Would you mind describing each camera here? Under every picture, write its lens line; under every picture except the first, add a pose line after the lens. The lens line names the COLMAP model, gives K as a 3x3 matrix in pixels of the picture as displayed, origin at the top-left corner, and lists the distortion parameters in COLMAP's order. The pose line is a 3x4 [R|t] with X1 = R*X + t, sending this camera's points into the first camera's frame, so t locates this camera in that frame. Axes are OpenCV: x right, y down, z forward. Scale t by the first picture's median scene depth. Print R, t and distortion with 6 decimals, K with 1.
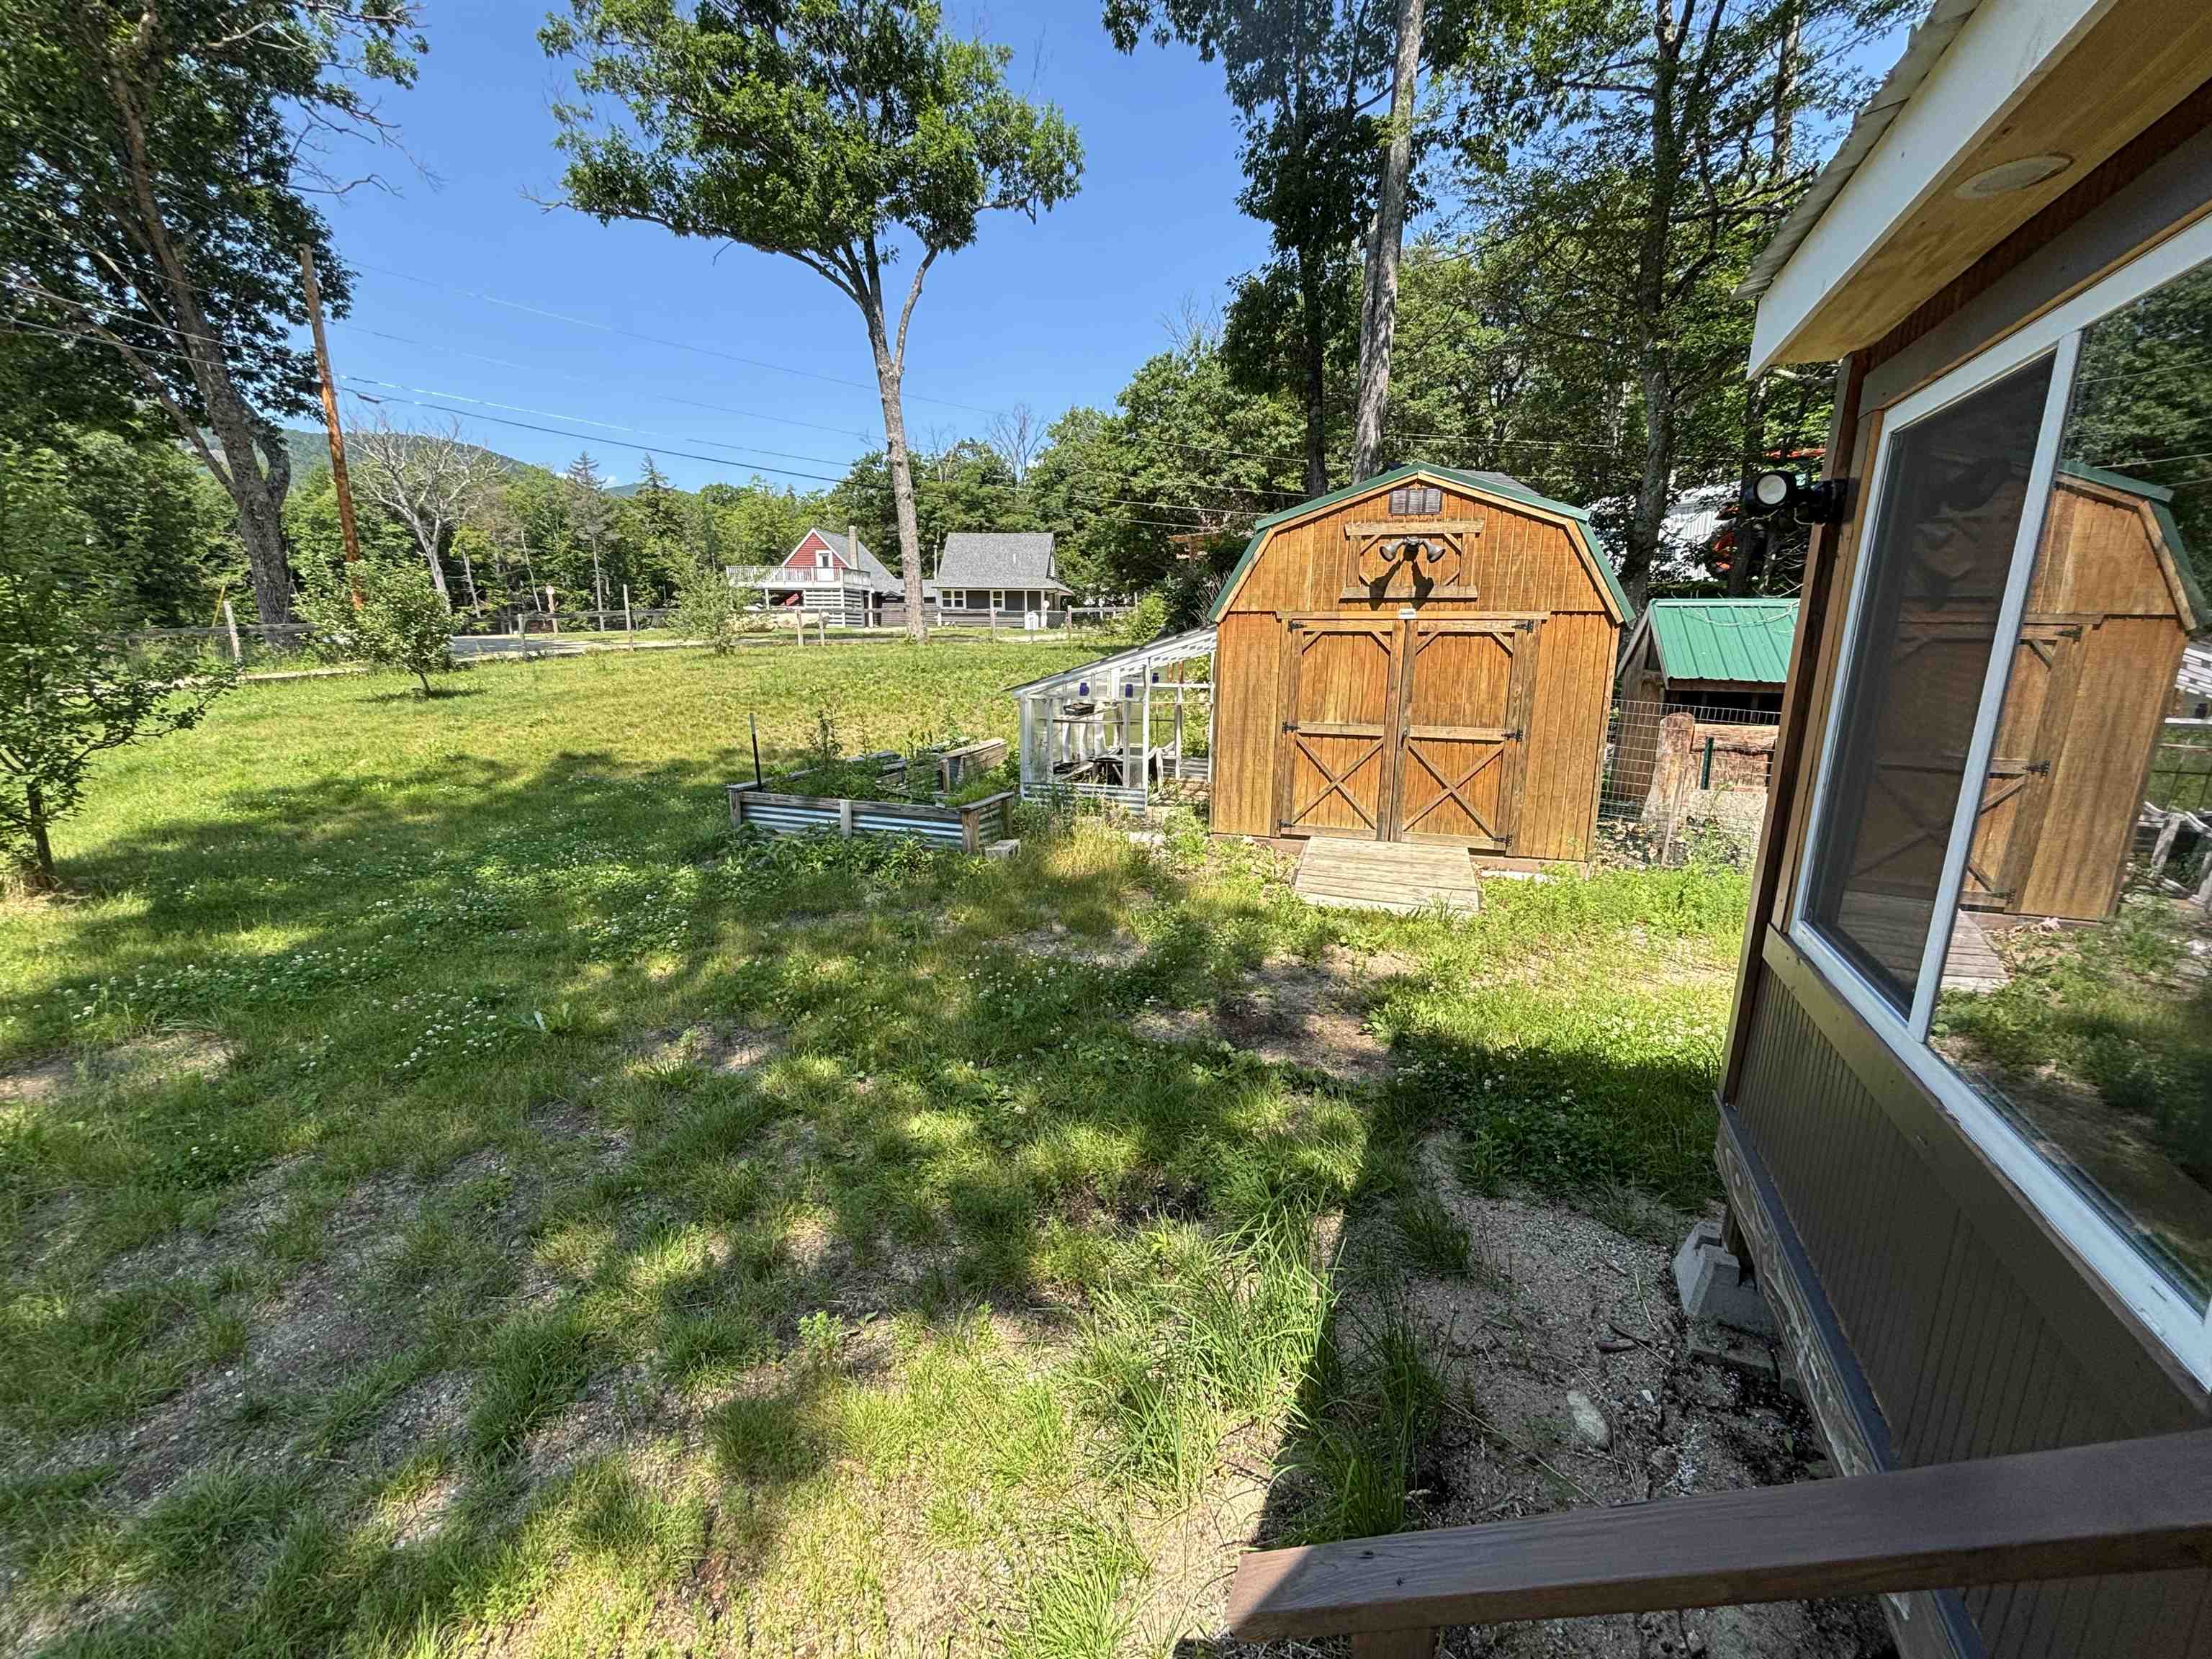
lens RADIAL K [[895.2, 0, 1106.0], [0, 895.2, 829.5], [0, 0, 1]] dist [0.014691, 0.000267]
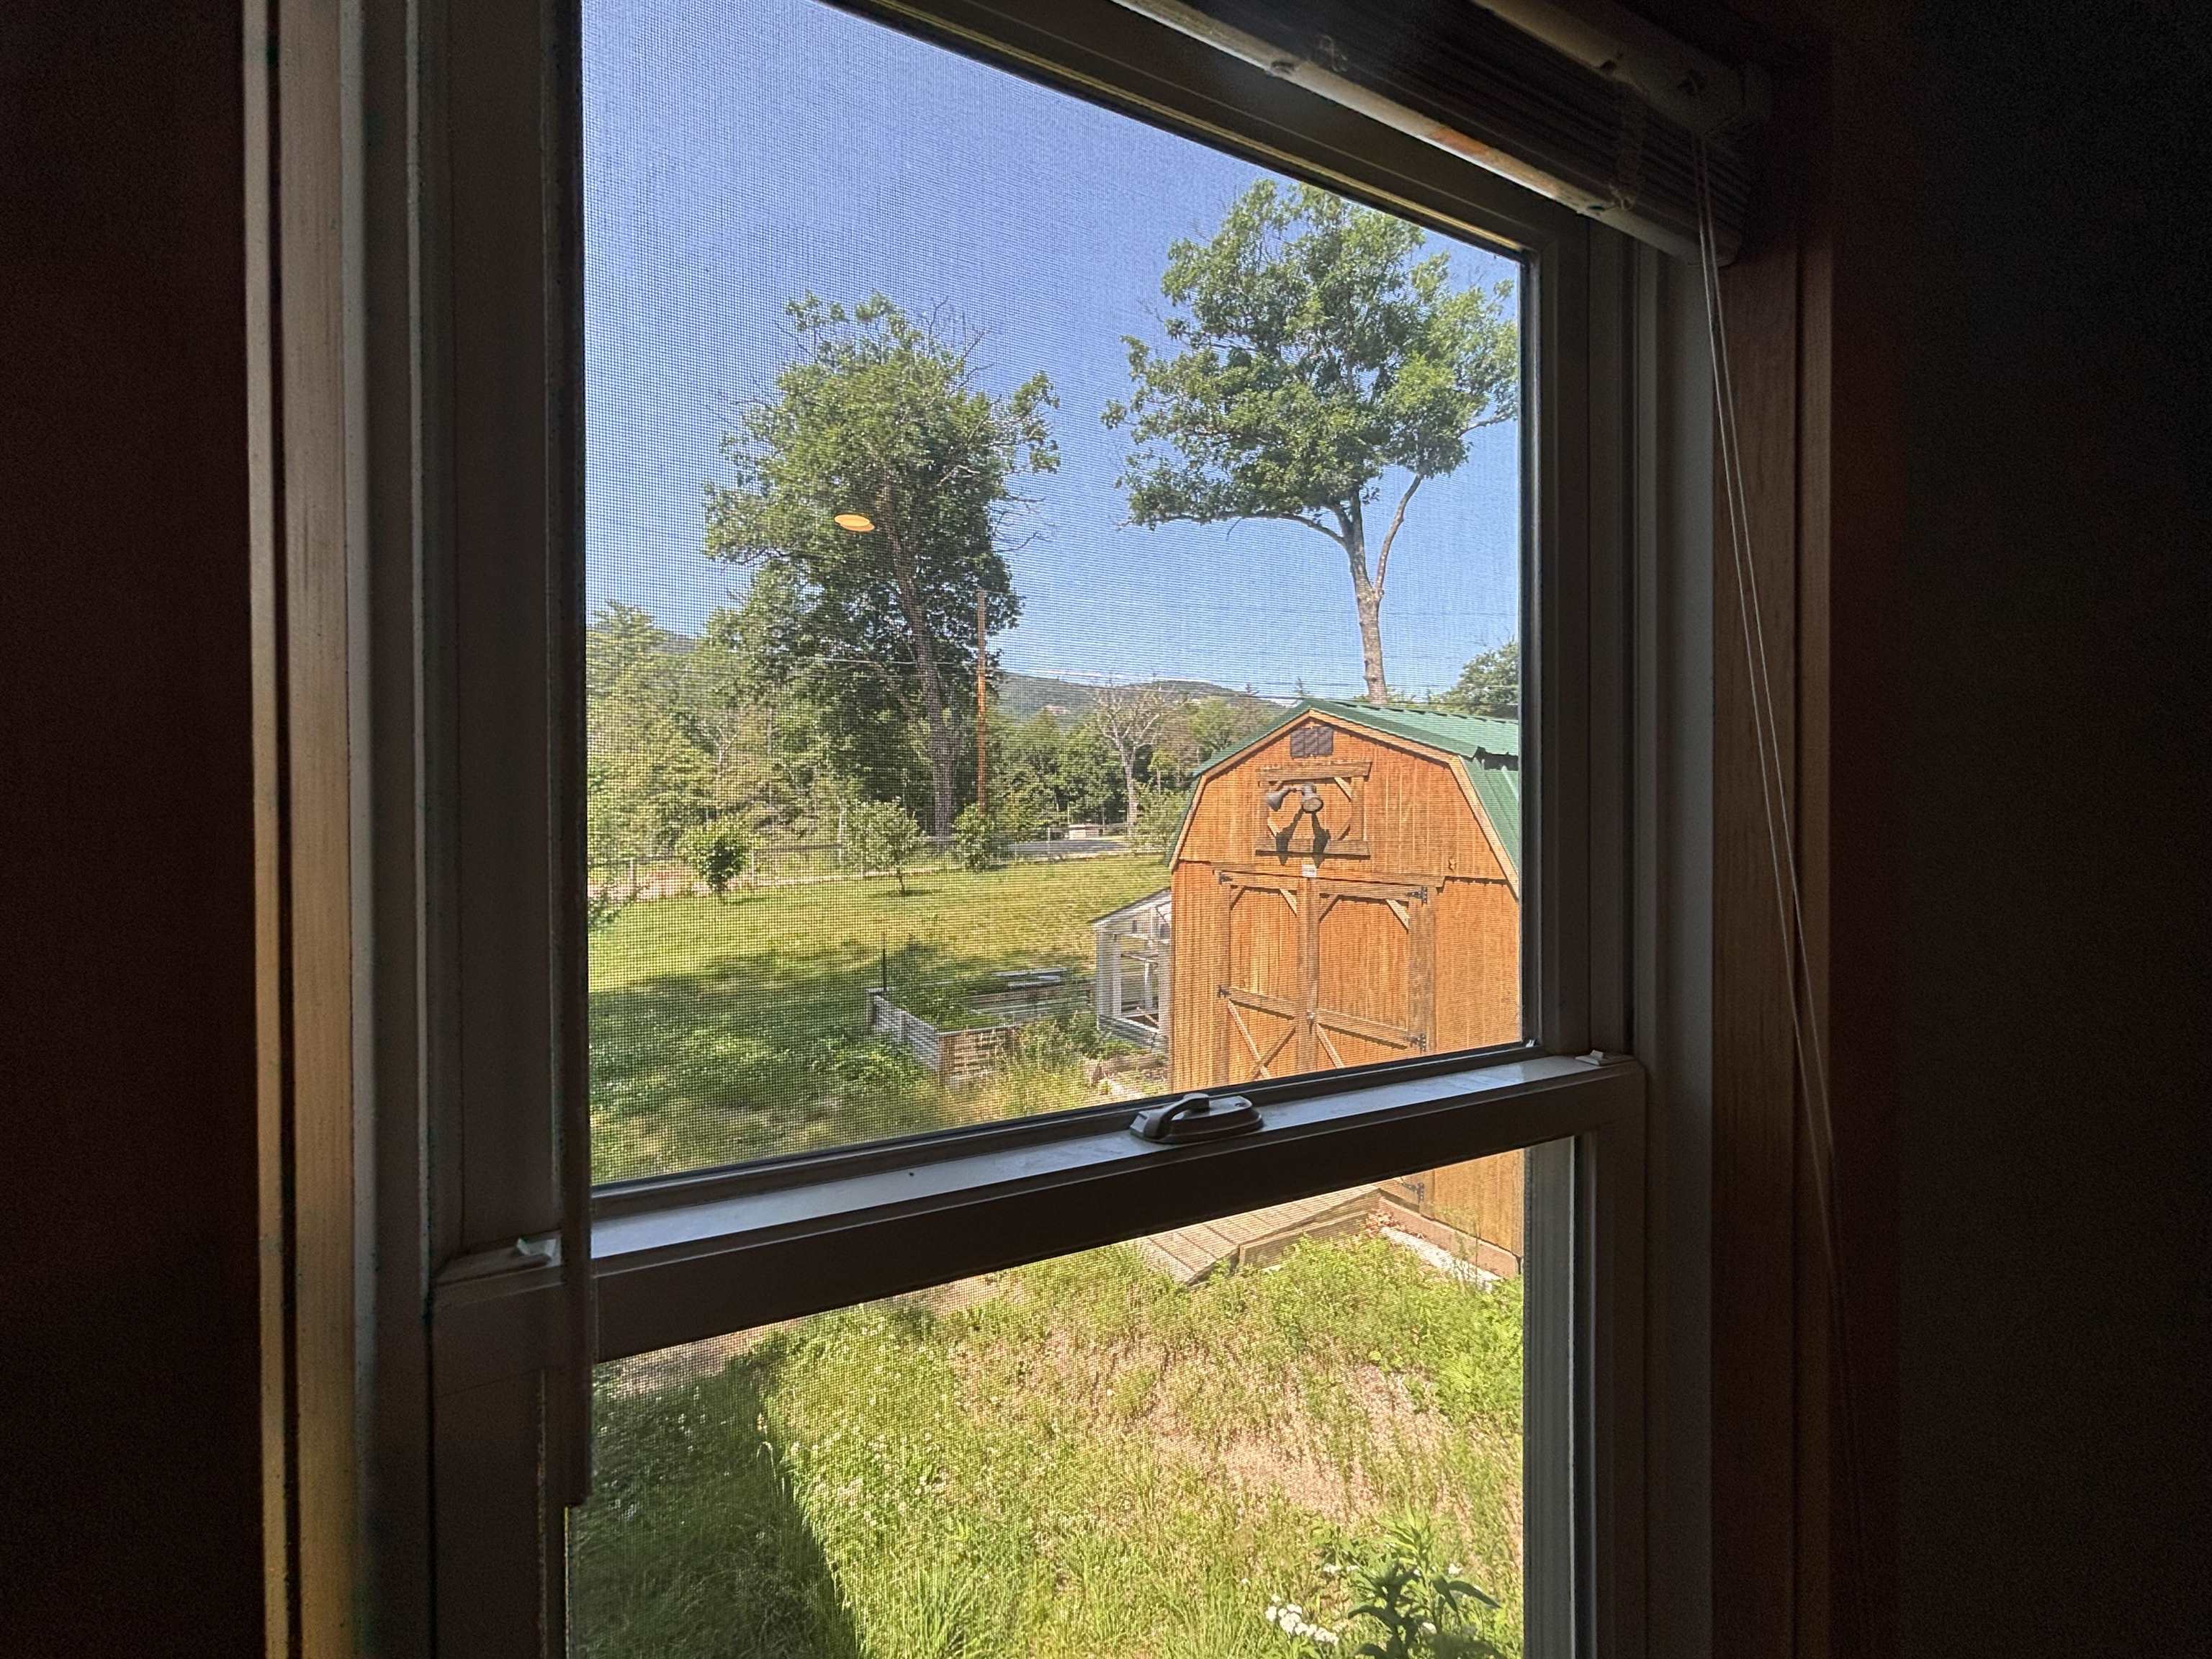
lens RADIAL K [[895.3, 0, 1106.0], [0, 895.3, 829.5], [0, 0, 1]] dist [0.090387, -0.000015]
pose [[0.789182, -0.002854, -0.614152, 0.327951], [-0.127553, 0.977423, -0.168447, -0.053491], [0.600768, 0.211272, 0.771001, 0.113007]]
